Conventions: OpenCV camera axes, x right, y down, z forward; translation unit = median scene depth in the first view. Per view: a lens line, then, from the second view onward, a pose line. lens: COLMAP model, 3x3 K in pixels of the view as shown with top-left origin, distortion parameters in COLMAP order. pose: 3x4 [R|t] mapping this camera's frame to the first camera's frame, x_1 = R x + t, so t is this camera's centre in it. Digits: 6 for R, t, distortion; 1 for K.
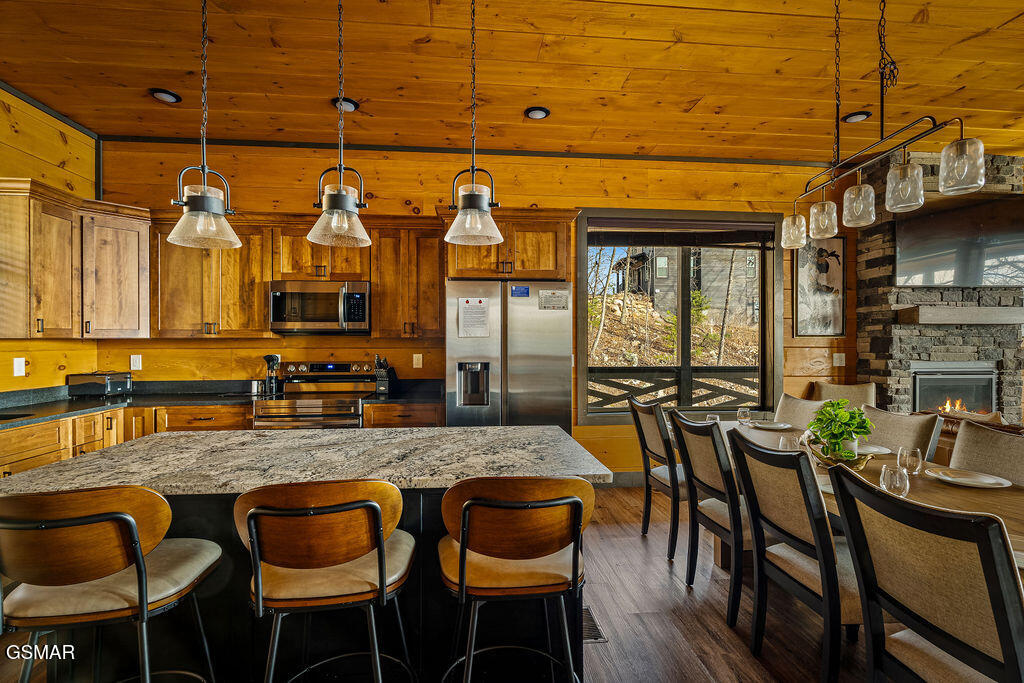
lens RADIAL K [[479.2, 0, 511.1], [0, 479.2, 338.8], [0, 0, 1]] dist [-0.001066, 0.000217]
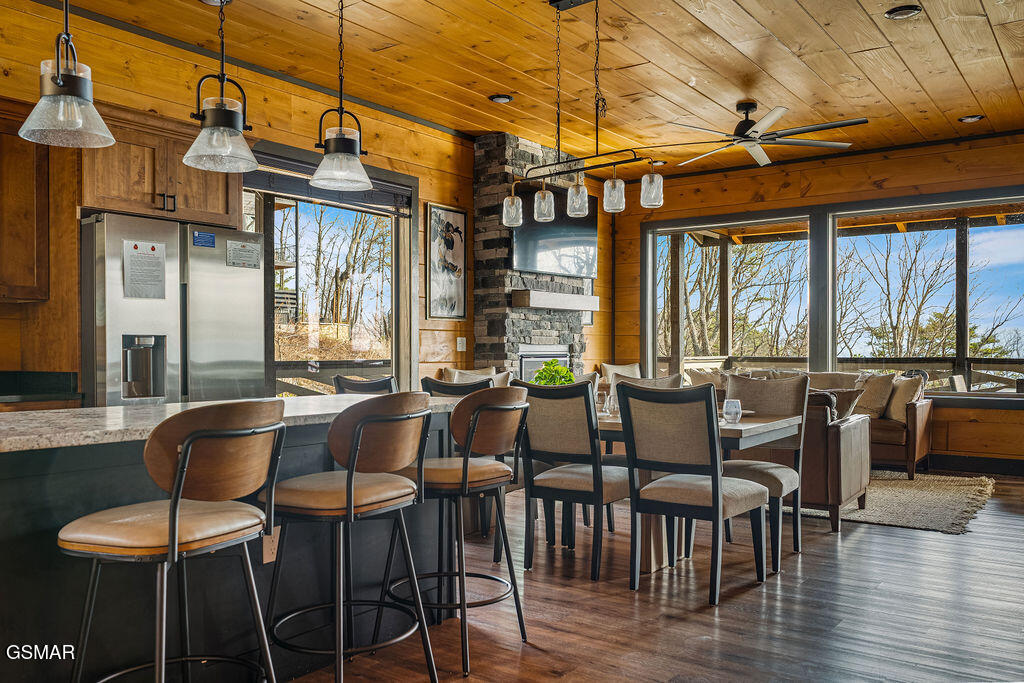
lens RADIAL K [[831.3, 0, 512.0], [0, 831.3, 341.5], [0, 0, 1]] dist [0.003008, 0.001424]
pose [[0.664335, 0.004709, 0.747420, -0.476101], [-0.001217, 0.999986, -0.005220, 0.048867], [-0.747434, 0.002558, 0.664331, -0.150746]]
